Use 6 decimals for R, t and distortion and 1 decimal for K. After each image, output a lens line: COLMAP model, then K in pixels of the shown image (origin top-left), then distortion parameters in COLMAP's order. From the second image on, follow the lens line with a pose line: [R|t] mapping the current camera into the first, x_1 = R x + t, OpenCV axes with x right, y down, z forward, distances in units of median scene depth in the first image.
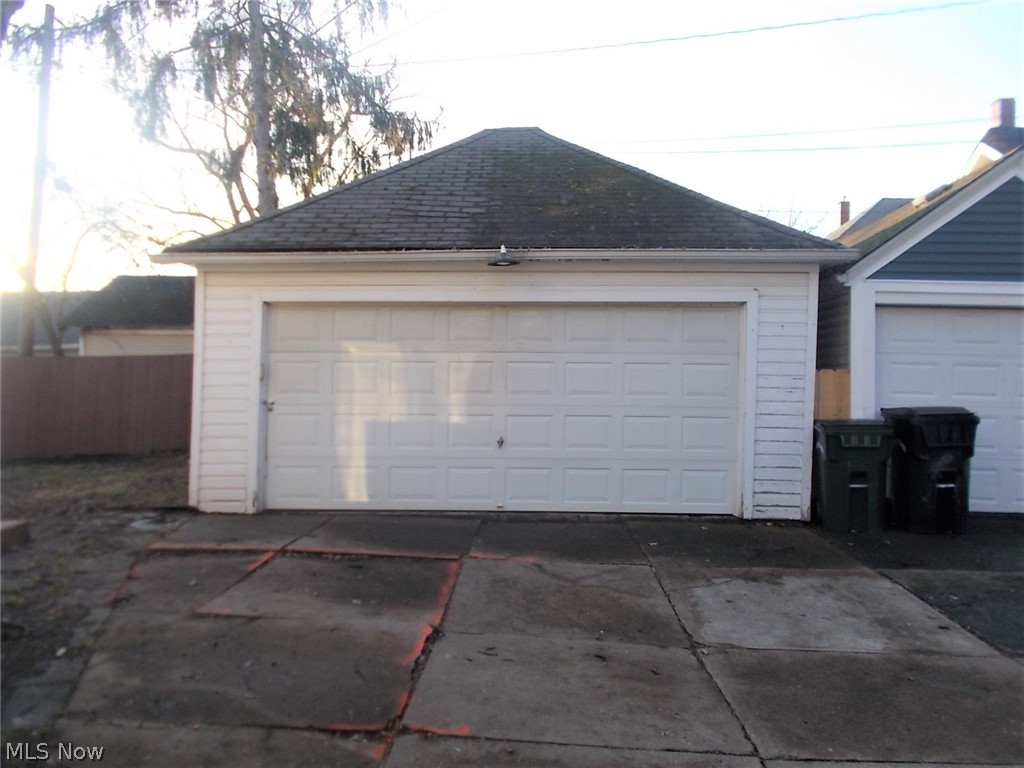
lens RADIAL K [[780.1, 0, 509.1], [0, 780.1, 384.9], [0, 0, 1]] dist [0.037128, 0.003508]
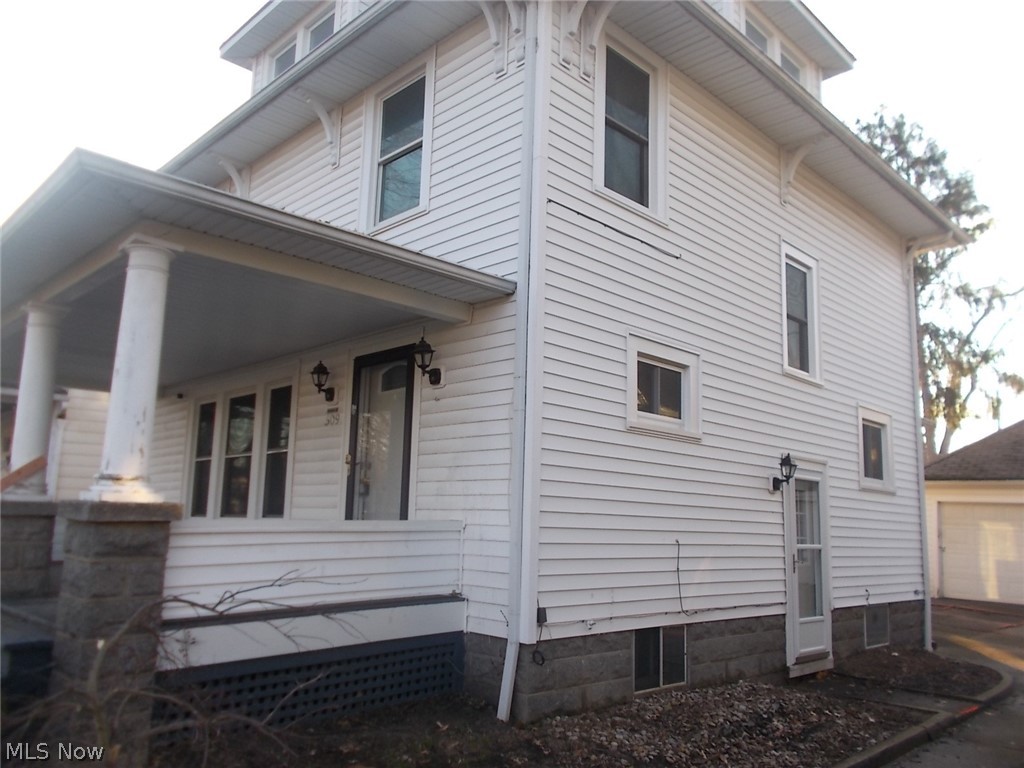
lens RADIAL K [[780.1, 0, 508.8], [0, 780.1, 393.9], [0, 0, 1]] dist [0.037128, 0.003508]
pose [[0.714928, -0.088247, -0.693607, 0.400216], [-0.033806, 0.986481, -0.160354, -0.005686], [0.698381, 0.138089, 0.702279, -1.472541]]
